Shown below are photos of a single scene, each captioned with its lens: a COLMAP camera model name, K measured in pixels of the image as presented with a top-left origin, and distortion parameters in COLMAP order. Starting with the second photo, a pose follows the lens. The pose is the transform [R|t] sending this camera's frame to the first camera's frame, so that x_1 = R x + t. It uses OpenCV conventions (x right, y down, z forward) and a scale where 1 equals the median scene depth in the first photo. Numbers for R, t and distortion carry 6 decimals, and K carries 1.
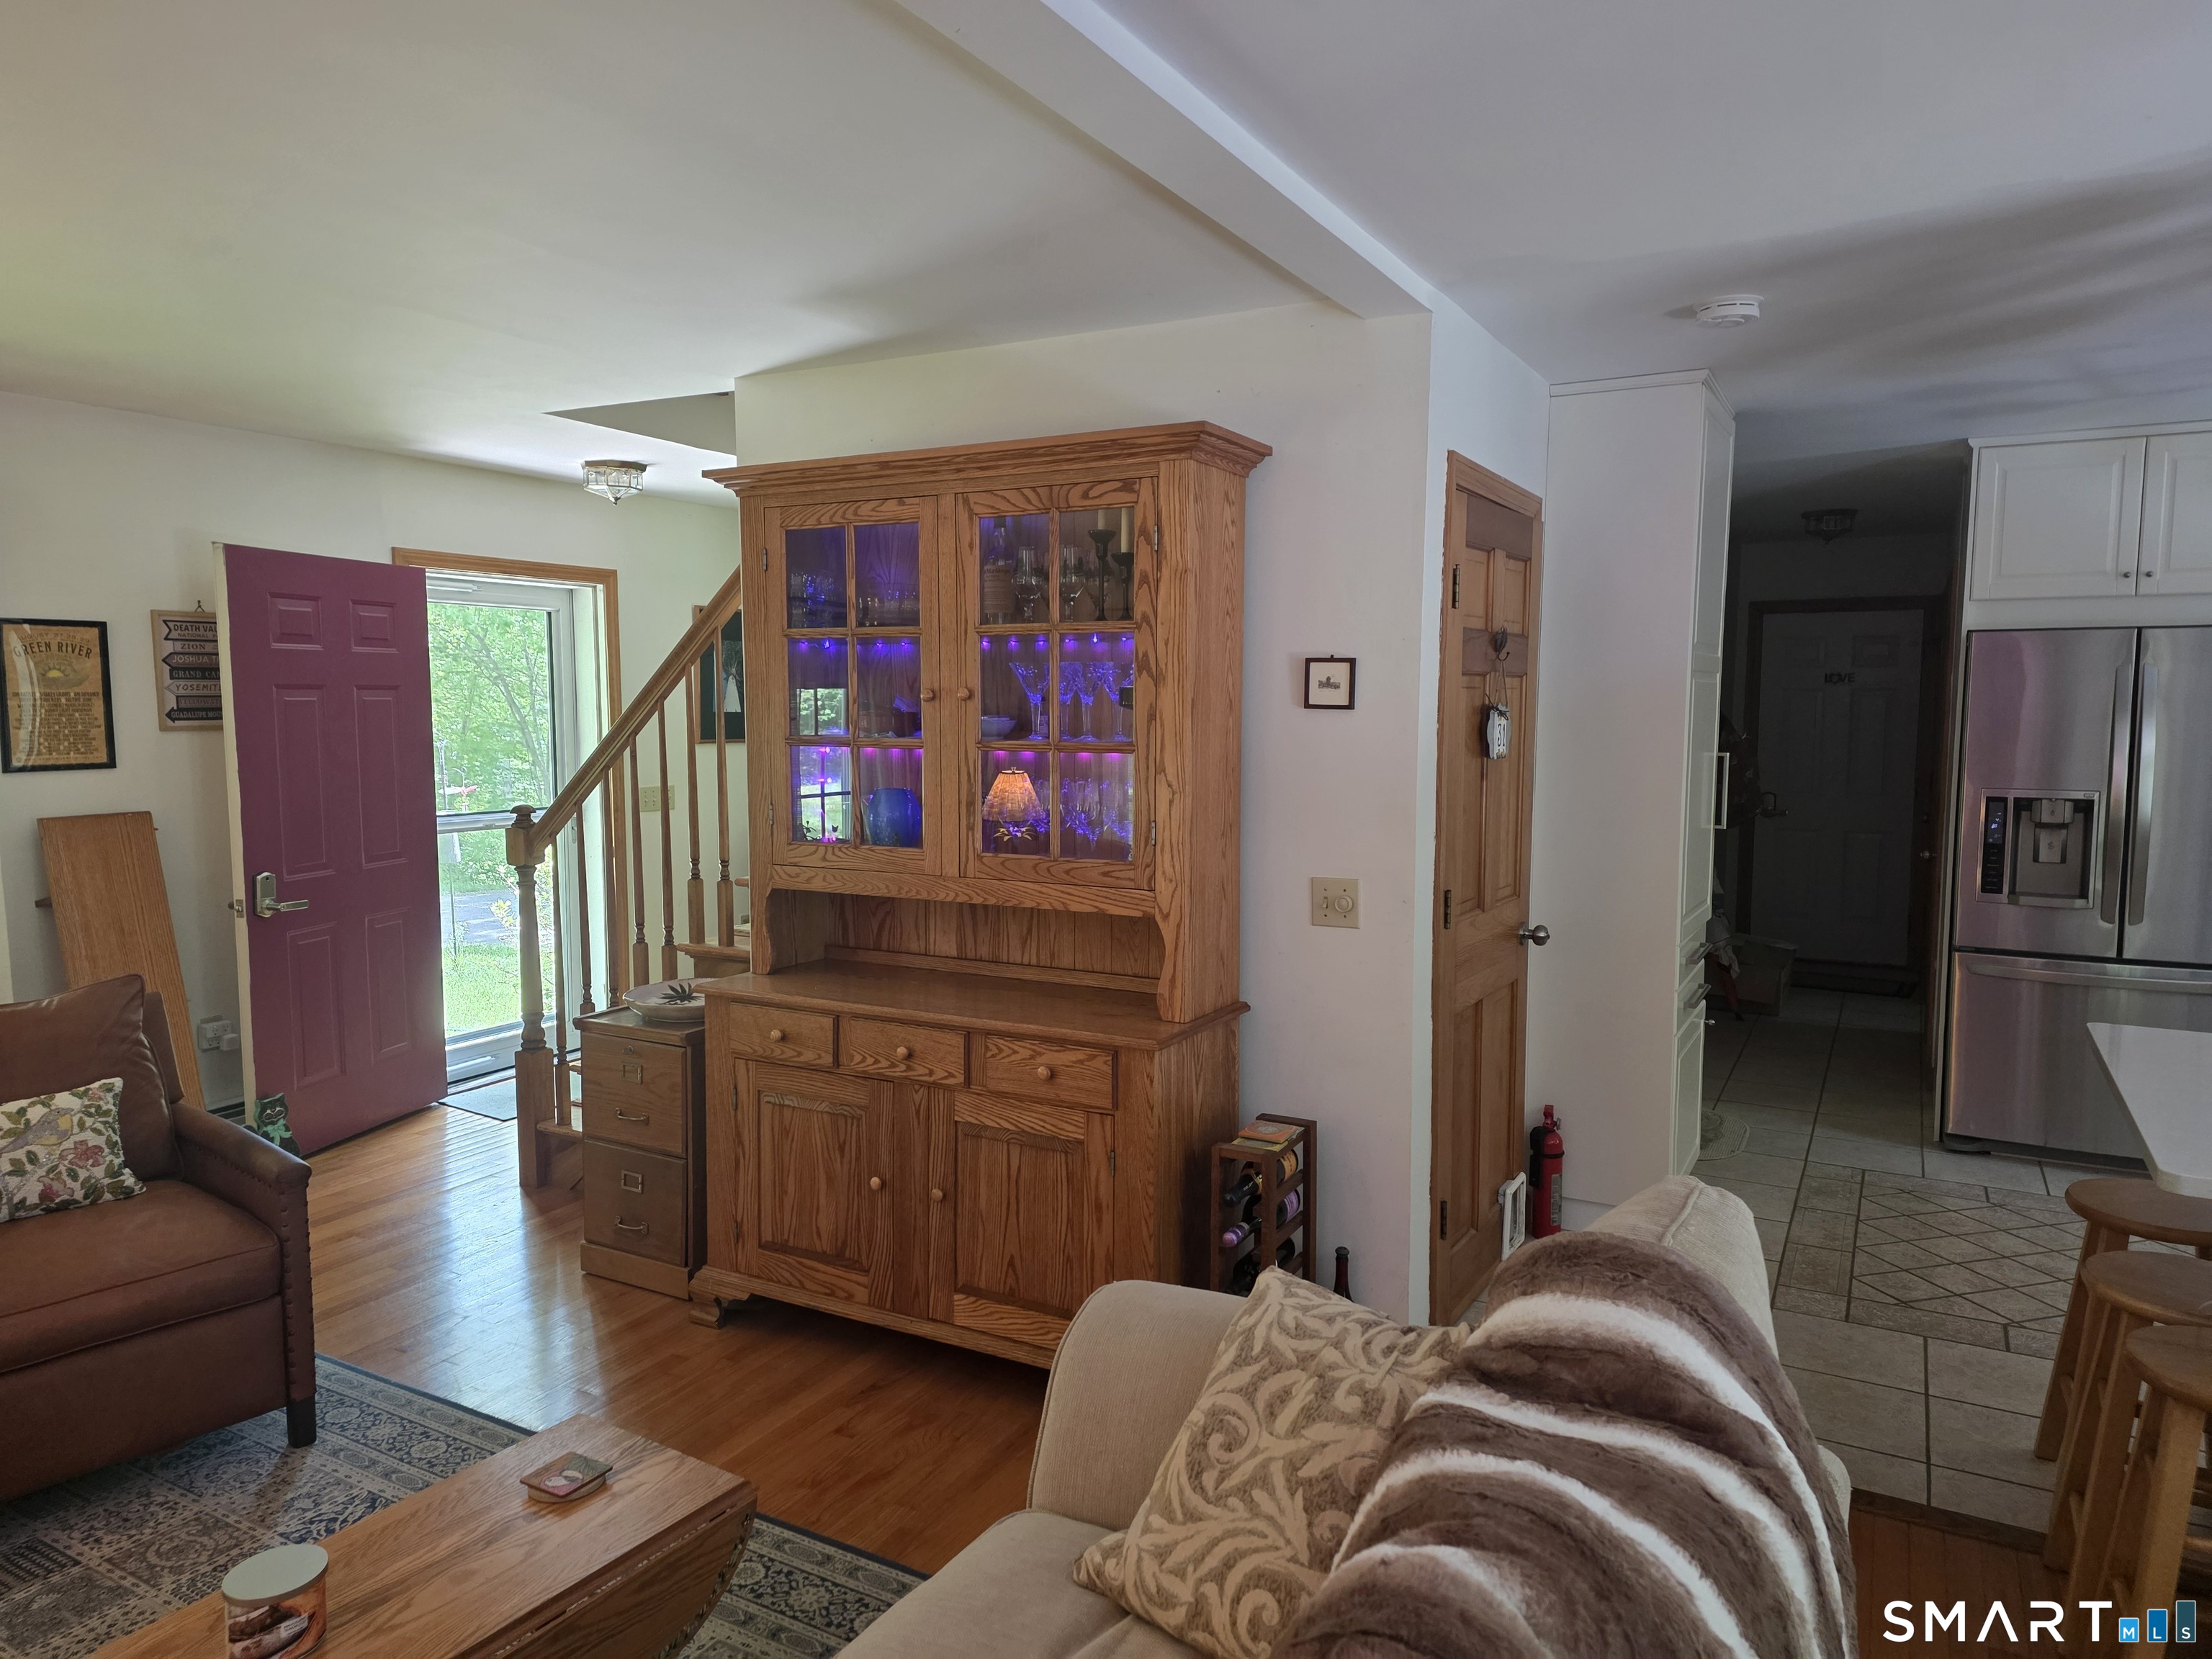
lens RADIAL K [[1469.1, 0, 1115.7], [0, 1469.1, 832.9], [0, 0, 1]] dist [0.050633, -0.030667]
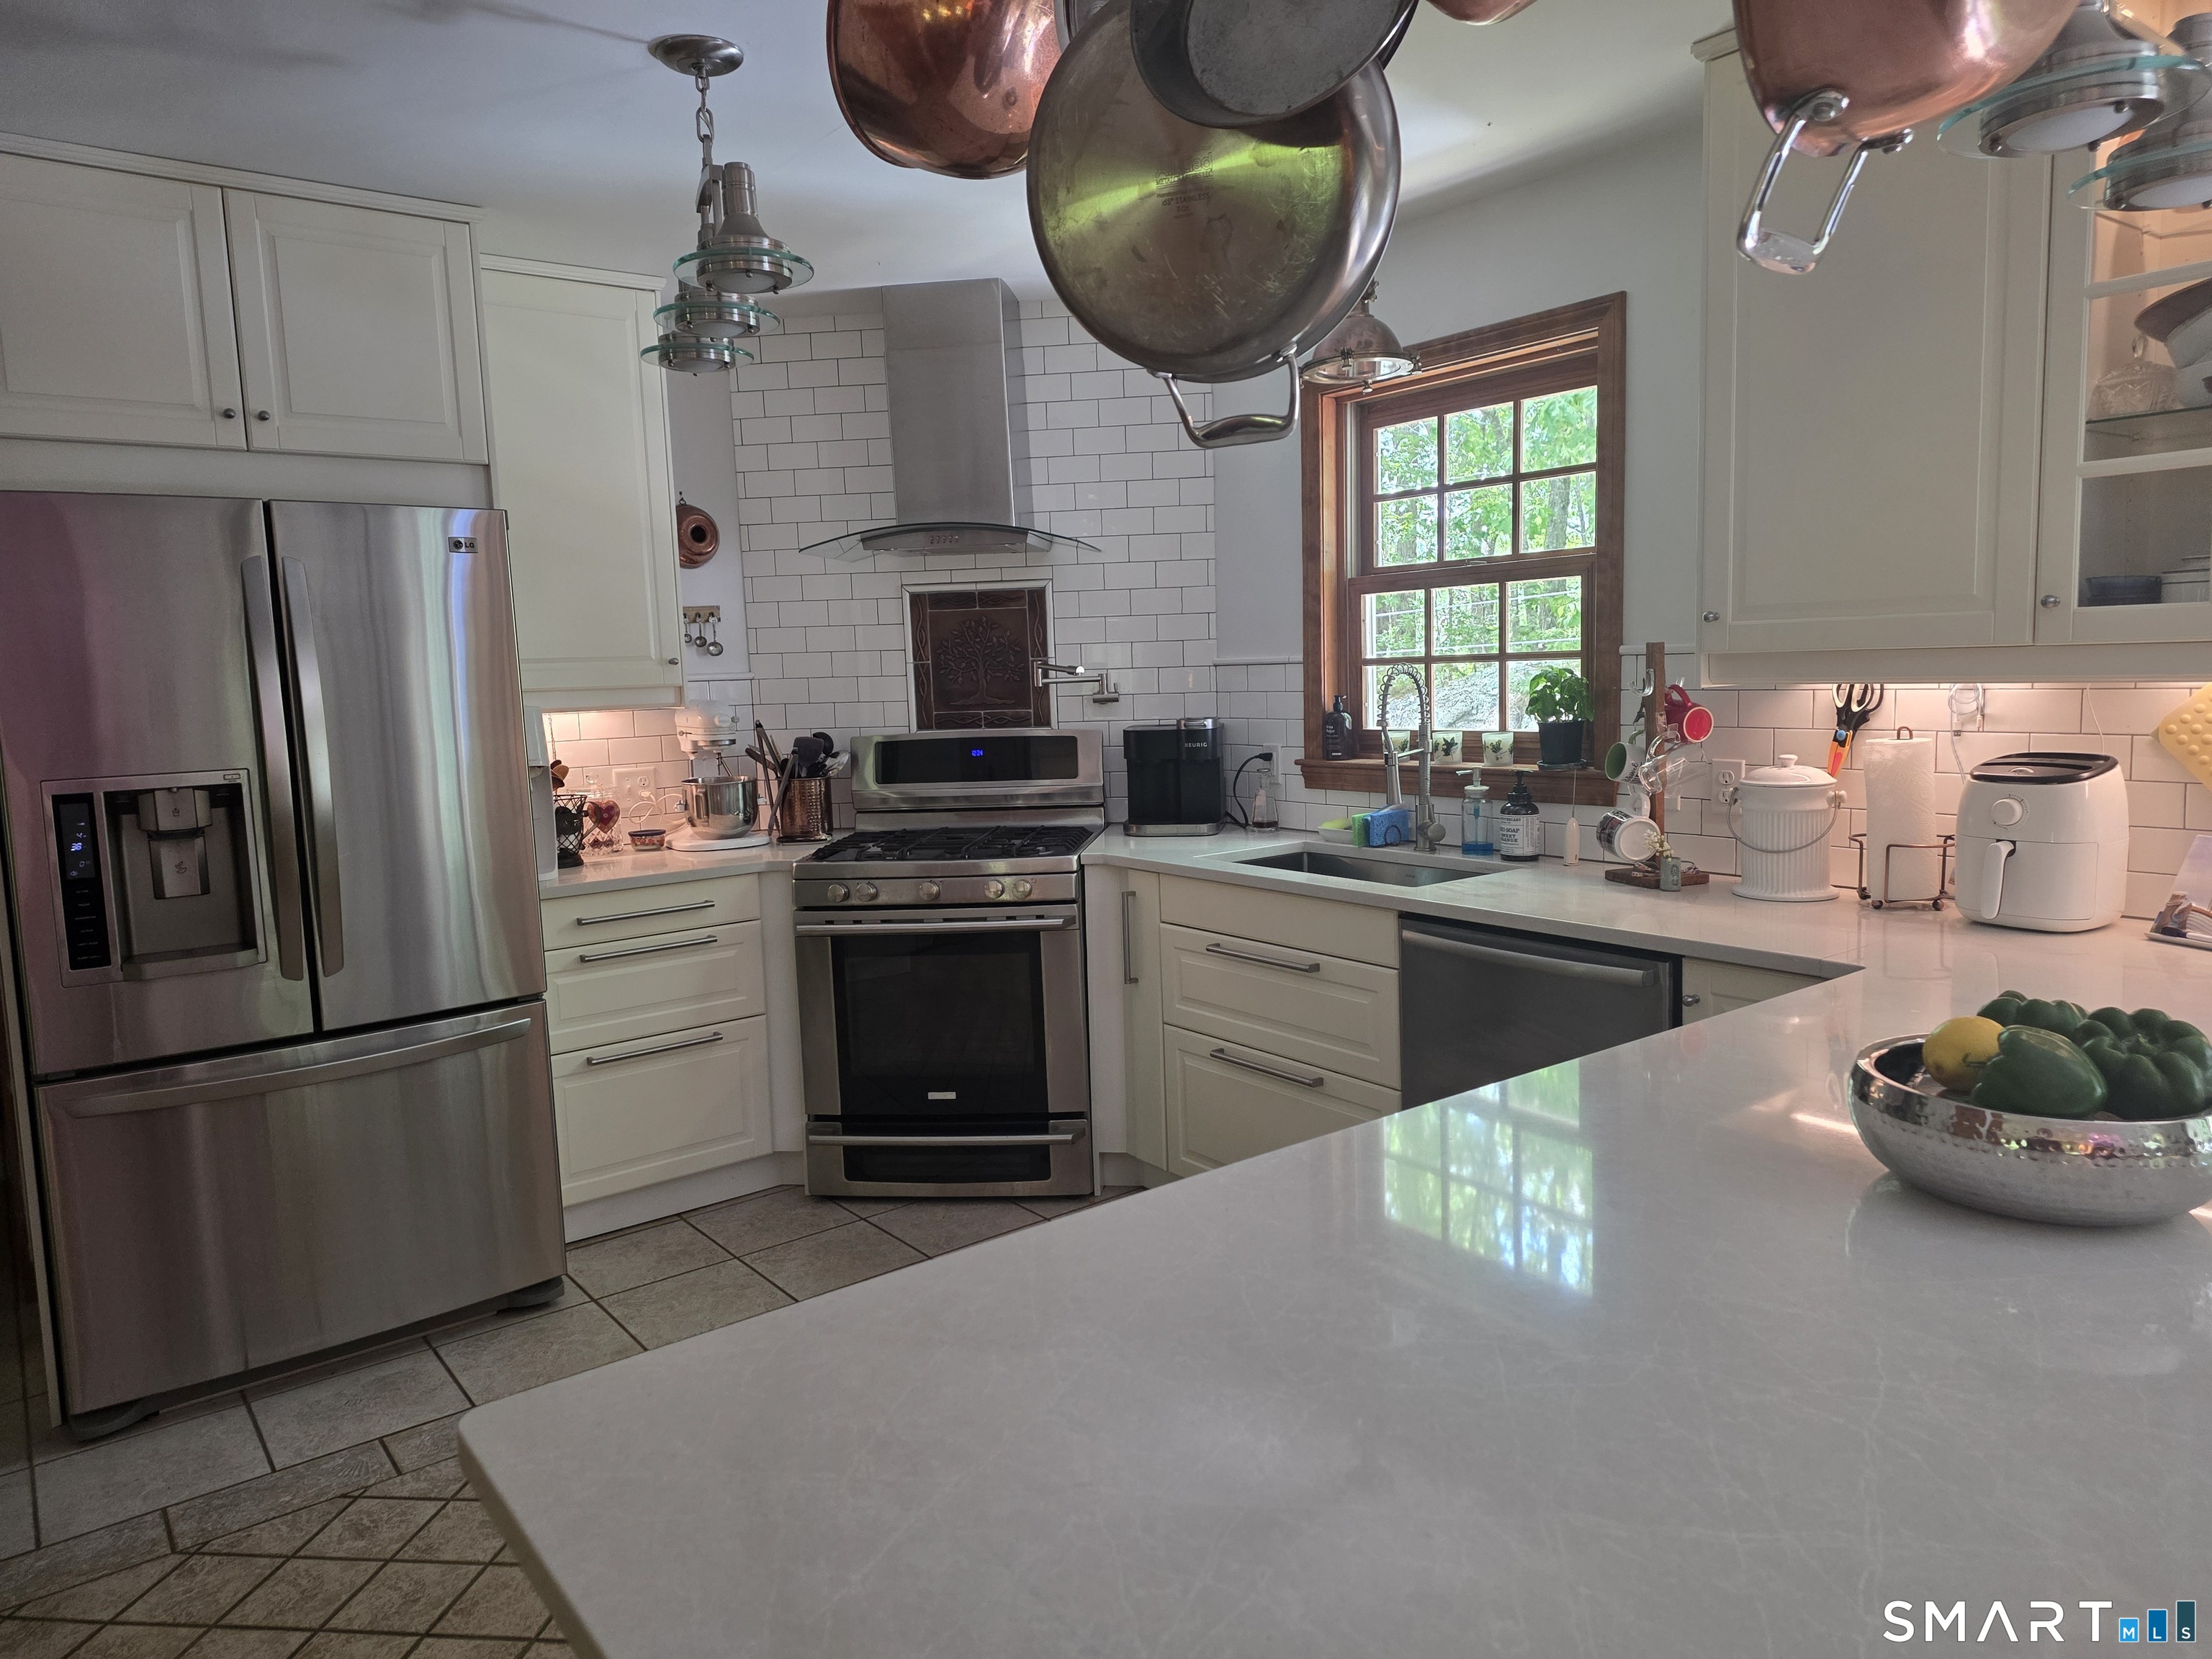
lens RADIAL K [[1469.1, 0, 1093.4], [0, 1469.1, 811.5], [0, 0, 1]] dist [0.050633, -0.030667]
pose [[0.414607, -0.112219, 0.903055, 0.252540], [0.112363, 0.991086, 0.071570, -0.015032], [-0.903037, 0.071796, 0.423520, 0.432356]]
